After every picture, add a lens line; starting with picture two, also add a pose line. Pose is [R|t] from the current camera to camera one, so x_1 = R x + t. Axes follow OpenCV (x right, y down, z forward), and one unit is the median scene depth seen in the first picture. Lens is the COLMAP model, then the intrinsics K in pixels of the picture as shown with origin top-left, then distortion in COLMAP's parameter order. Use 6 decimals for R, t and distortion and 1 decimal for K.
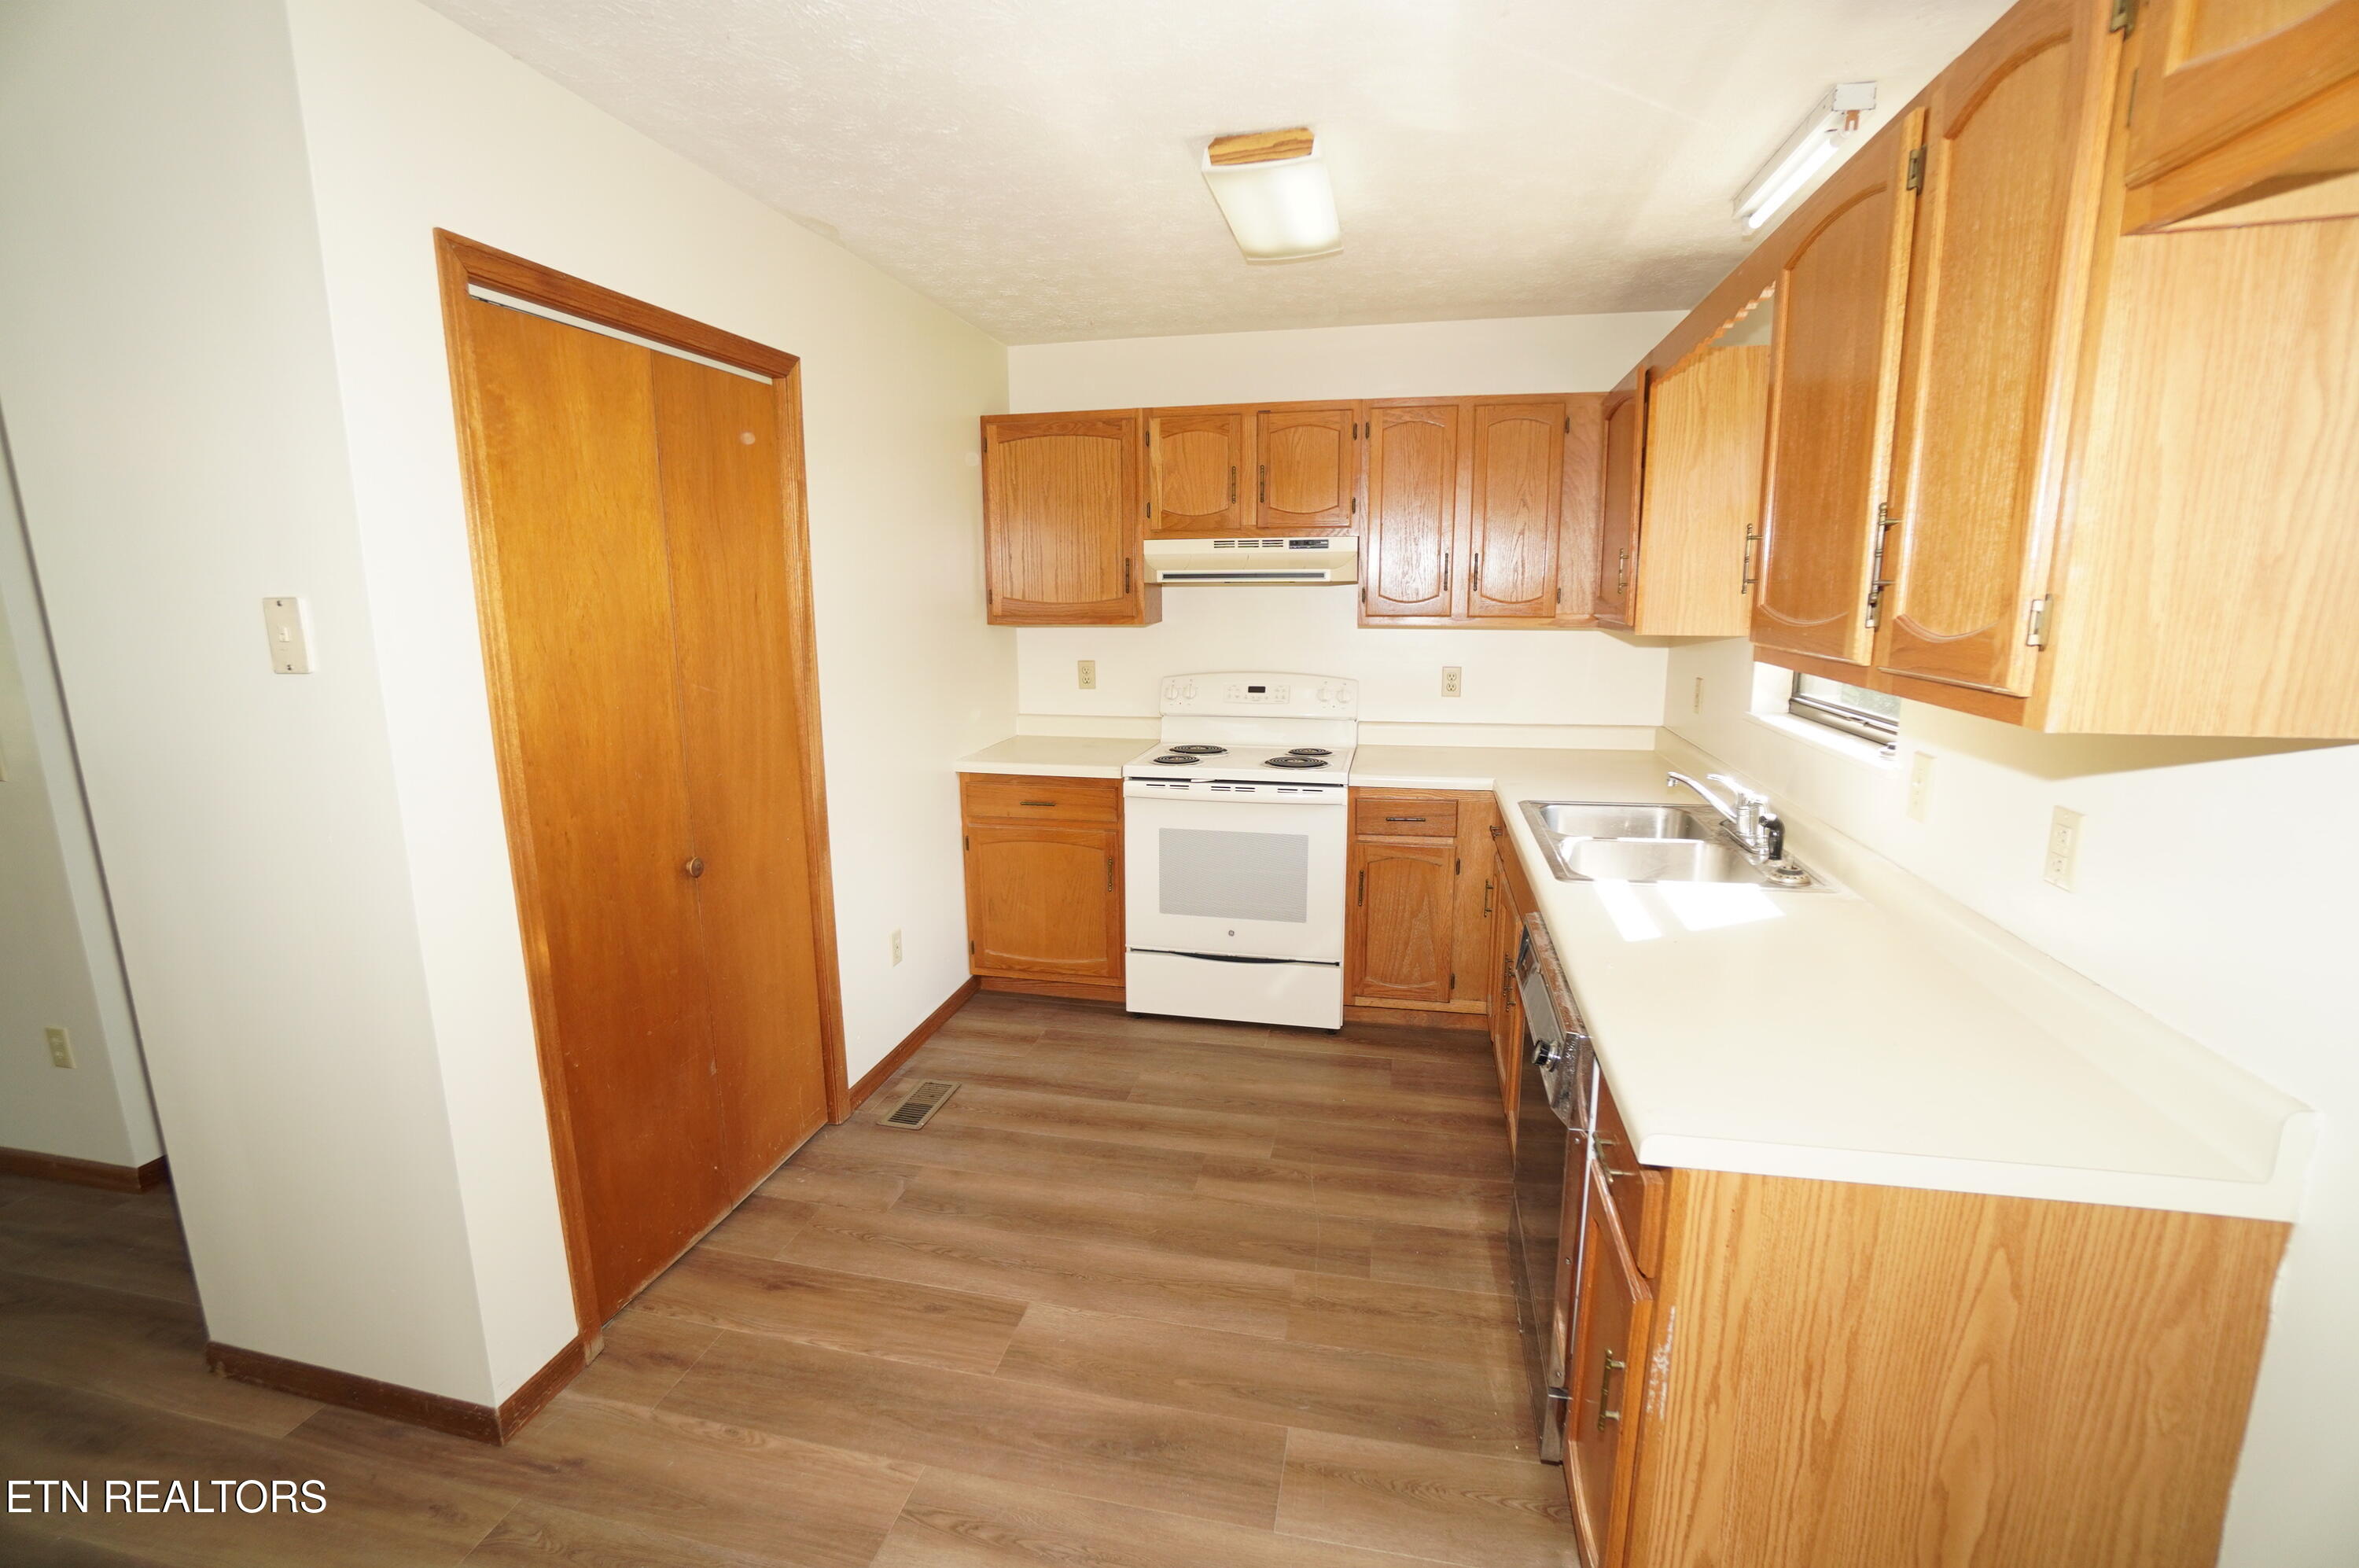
lens RADIAL K [[1045.6, 0, 1158.9], [0, 1045.6, 781.4], [0, 0, 1]] dist [-0.045037, 0.010418]
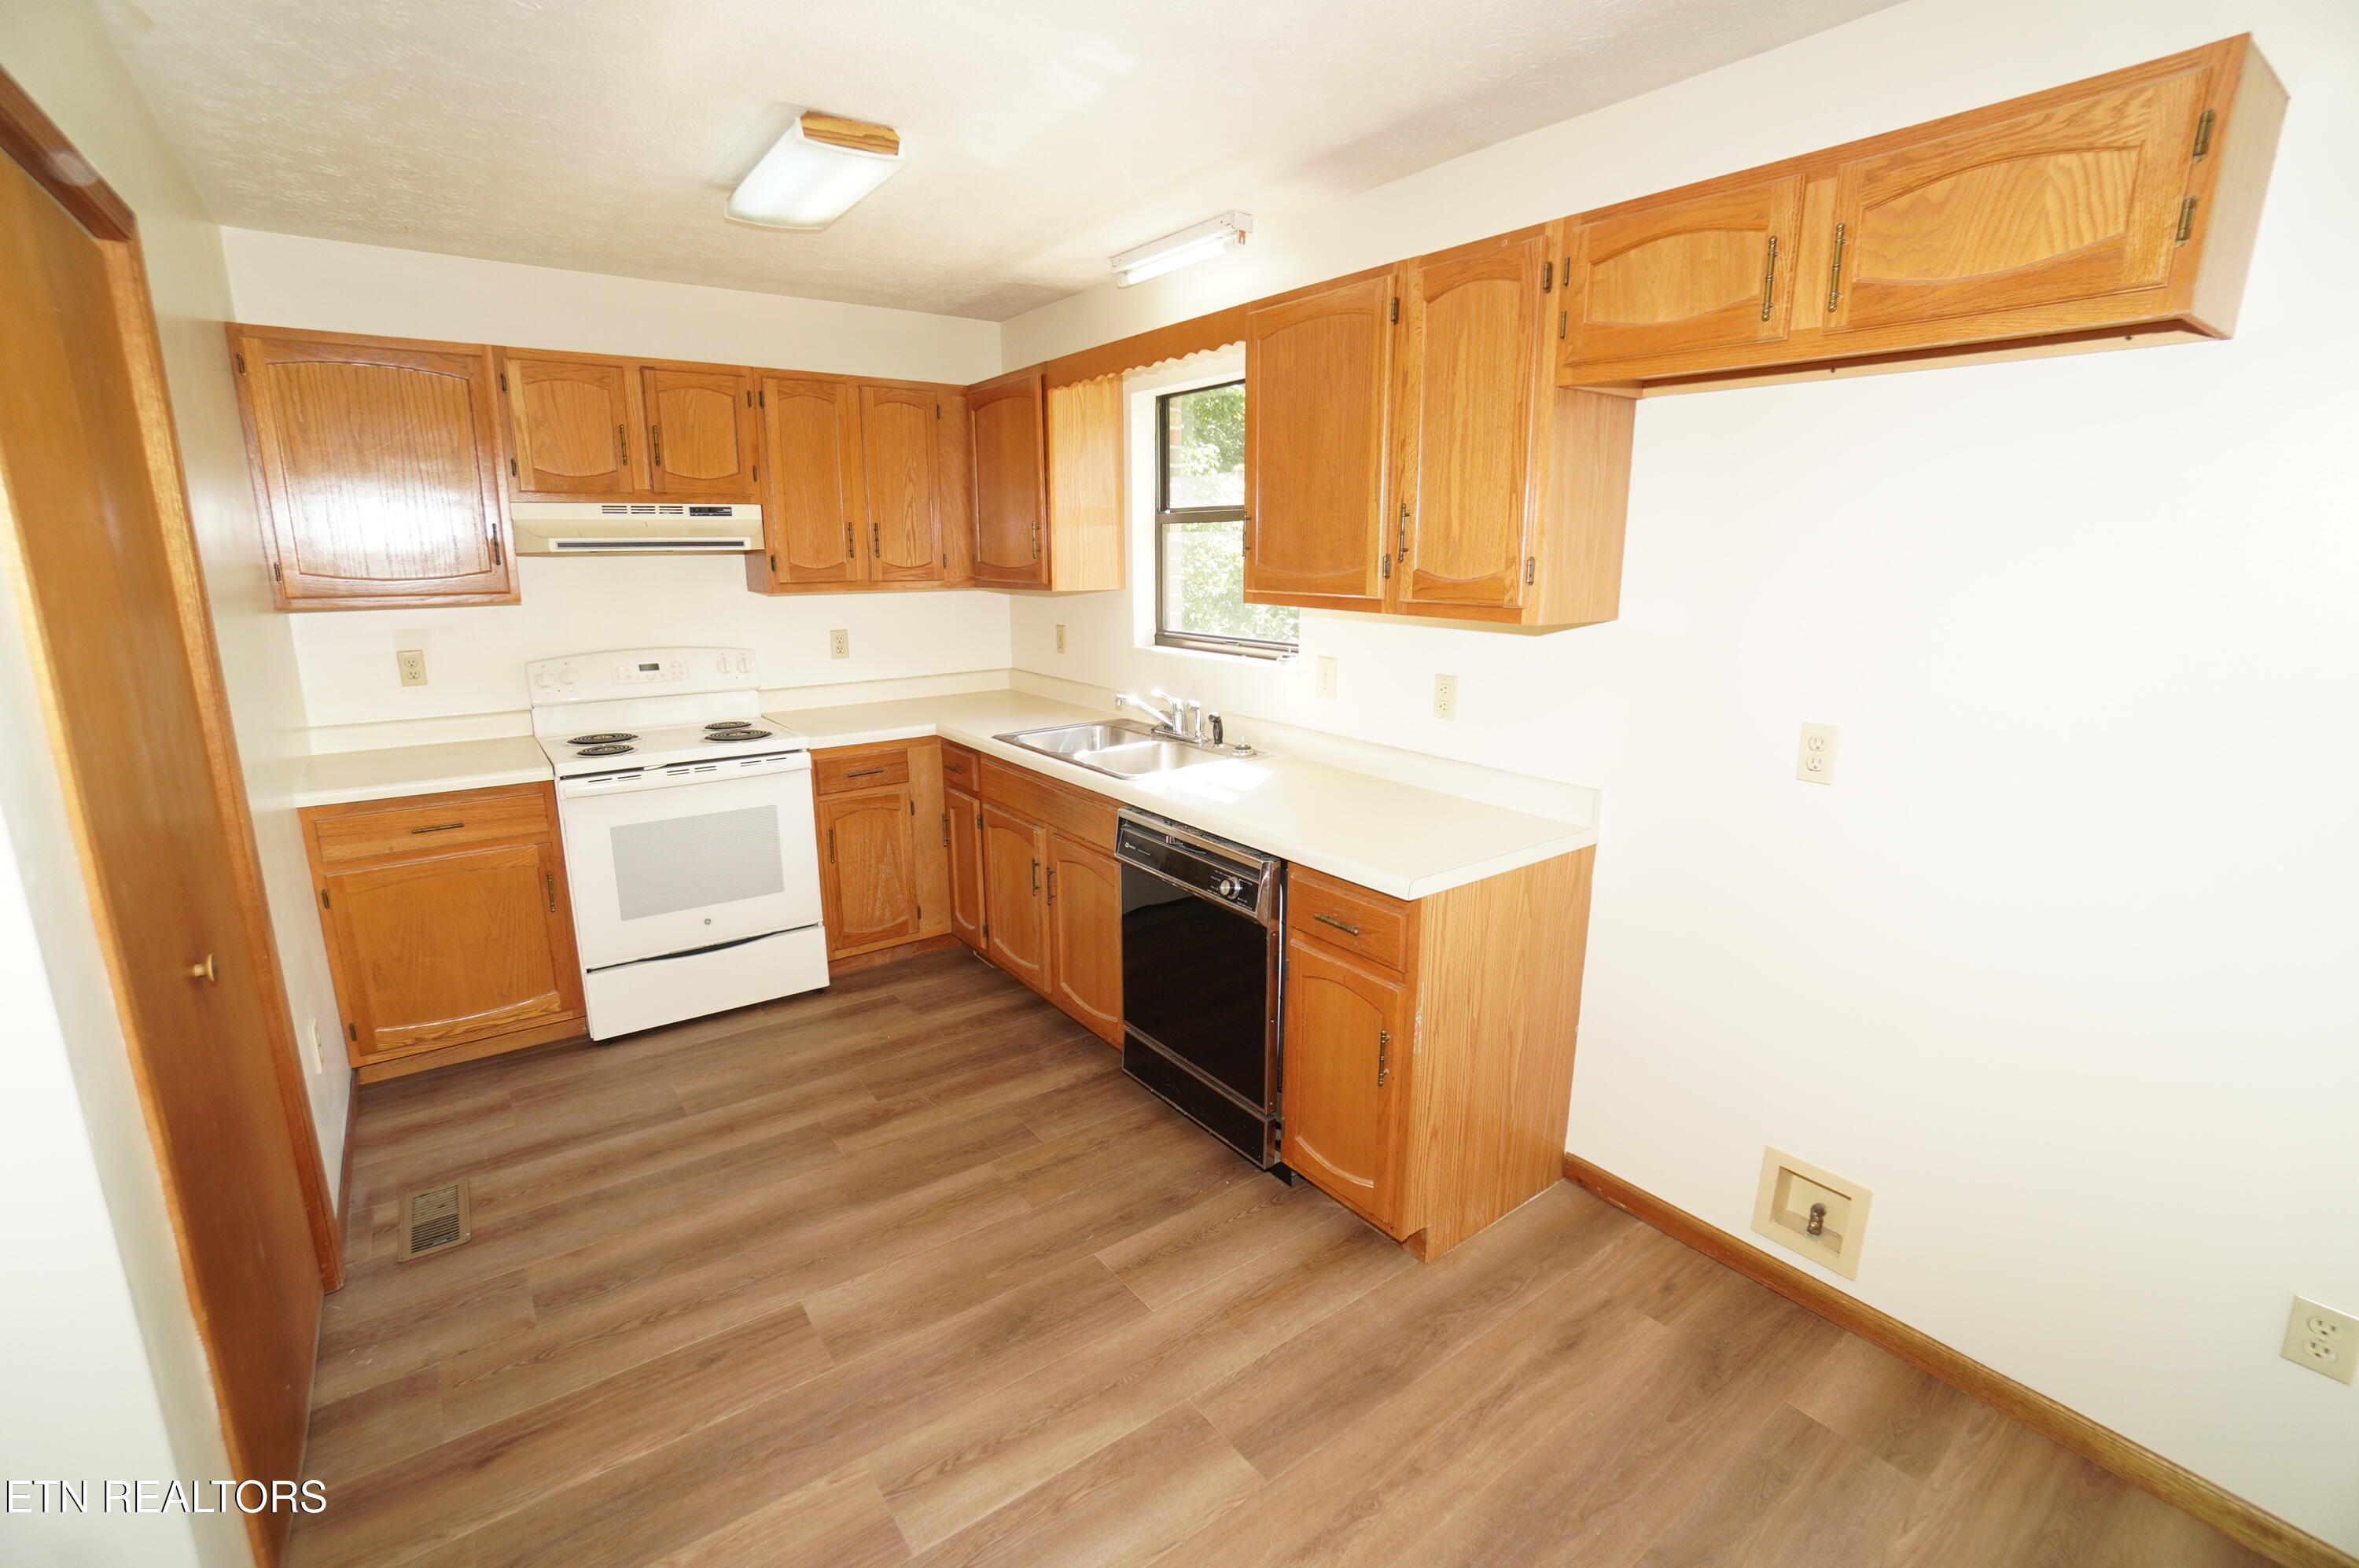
lens RADIAL K [[1045.6, 0, 1173.0], [0, 1045.6, 777.2], [0, 0, 1]] dist [-0.045037, 0.010418]
pose [[0.653637, -0.156072, 0.740540, -0.390876], [0.137494, 0.986710, 0.086594, -0.009227], [-0.744213, 0.045219, 0.666410, 0.060457]]
